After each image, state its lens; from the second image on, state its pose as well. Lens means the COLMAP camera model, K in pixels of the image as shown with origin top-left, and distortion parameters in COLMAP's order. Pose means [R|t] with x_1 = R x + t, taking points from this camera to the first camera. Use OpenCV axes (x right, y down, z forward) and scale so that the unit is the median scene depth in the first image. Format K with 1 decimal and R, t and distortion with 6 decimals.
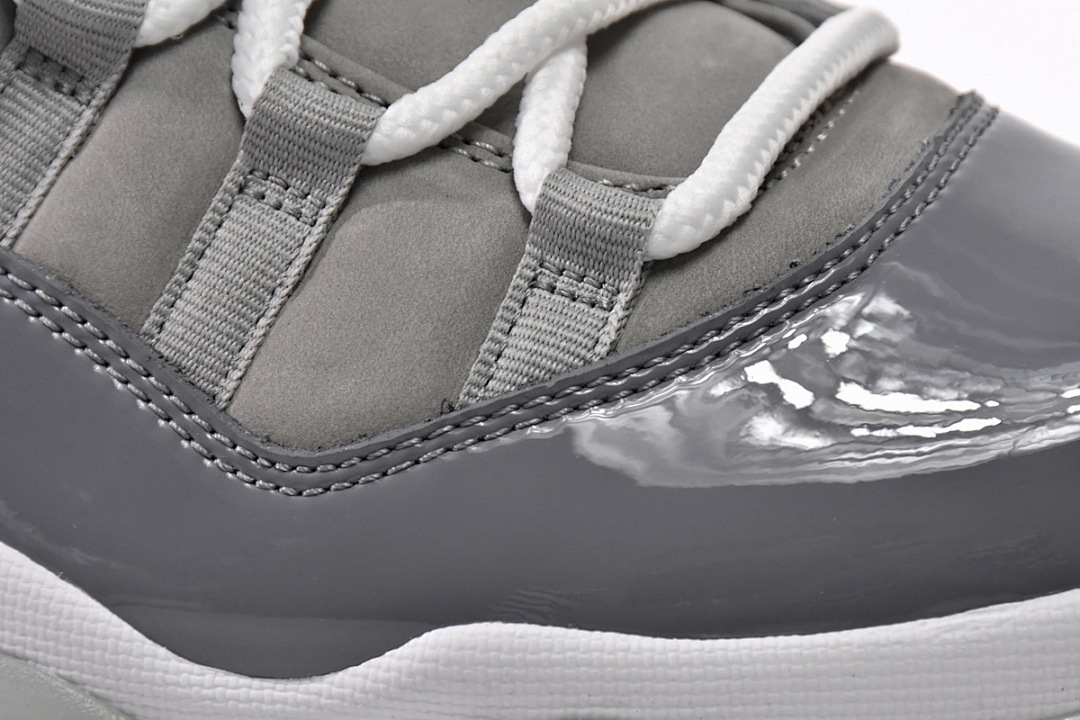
lens RADIAL K [[6389.2, 0, 540.3], [0, 6389.2, 359.8], [0, 0, 1]] dist [-0.166968, 0.000000]
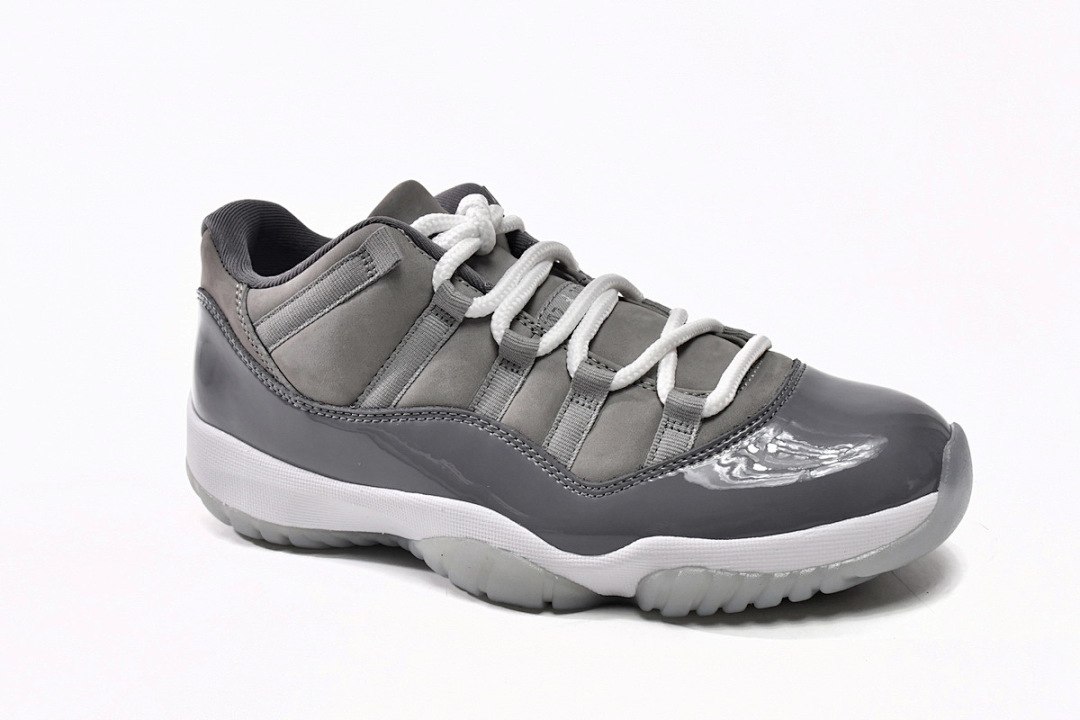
lens RADIAL K [[1318.1, 0, 536.9], [0, 1318.1, 357.6], [0, 0, 1]] dist [-0.092815, 0.000000]
pose [[0.998238, -0.042300, -0.041610, -0.035968], [0.040654, 0.998386, -0.039648, -0.022597], [0.043220, 0.037886, 0.998347, 0.344533]]
